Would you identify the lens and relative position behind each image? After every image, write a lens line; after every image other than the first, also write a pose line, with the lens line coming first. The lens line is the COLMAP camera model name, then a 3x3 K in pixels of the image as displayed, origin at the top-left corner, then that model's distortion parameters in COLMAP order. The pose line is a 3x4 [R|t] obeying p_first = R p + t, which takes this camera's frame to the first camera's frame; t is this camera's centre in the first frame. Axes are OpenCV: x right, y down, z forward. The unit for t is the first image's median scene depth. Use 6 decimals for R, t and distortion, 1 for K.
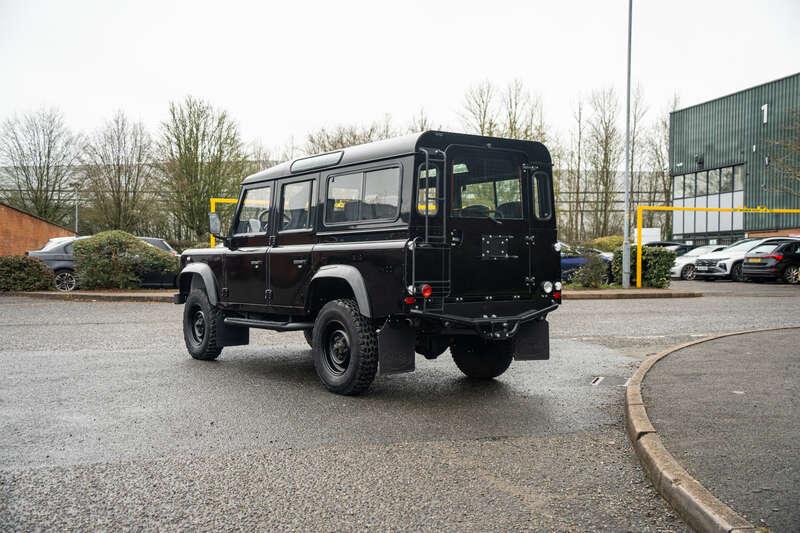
lens RADIAL K [[821.8, 0, 400.0], [0, 821.8, 266.5], [0, 0, 1]] dist [-0.002078, 0.007962]
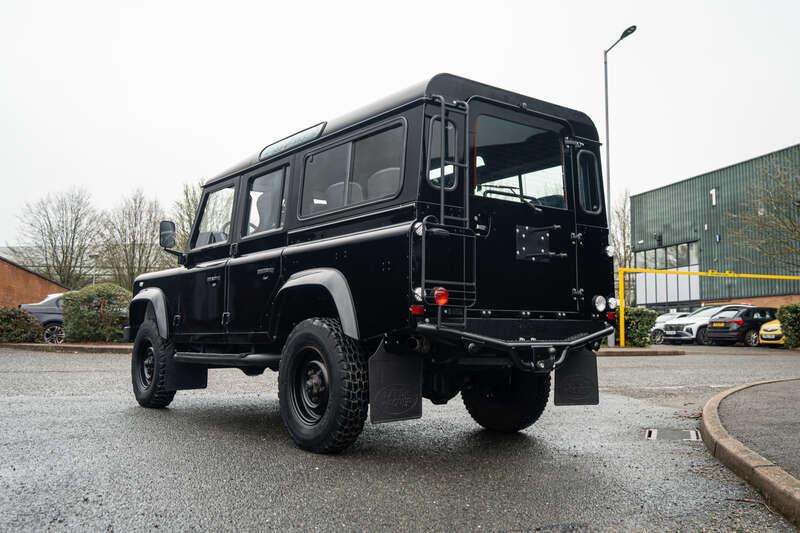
lens RADIAL K [[727.3, 0, 414.9], [0, 727.3, 241.8], [0, 0, 1]] dist [-0.064281, 0.017799]
pose [[0.999295, 0.010991, 0.035899, -0.007851], [-0.006211, 0.991408, -0.130662, 0.042582], [-0.037027, 0.130347, 0.990777, 0.268812]]
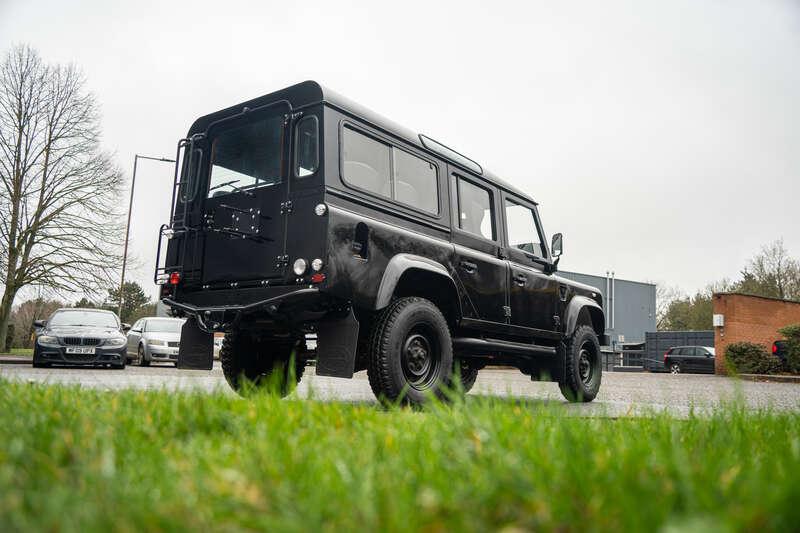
lens RADIAL K [[644.8, 0, 400.0], [0, 644.8, 266.5], [0, 0, 1]] dist [-0.035838, 0.000621]
pose [[0.286101, -0.133463, -0.948859, 0.553888], [-0.039261, 0.987788, -0.150776, 0.079643], [0.957395, 0.080391, 0.277368, 0.703582]]
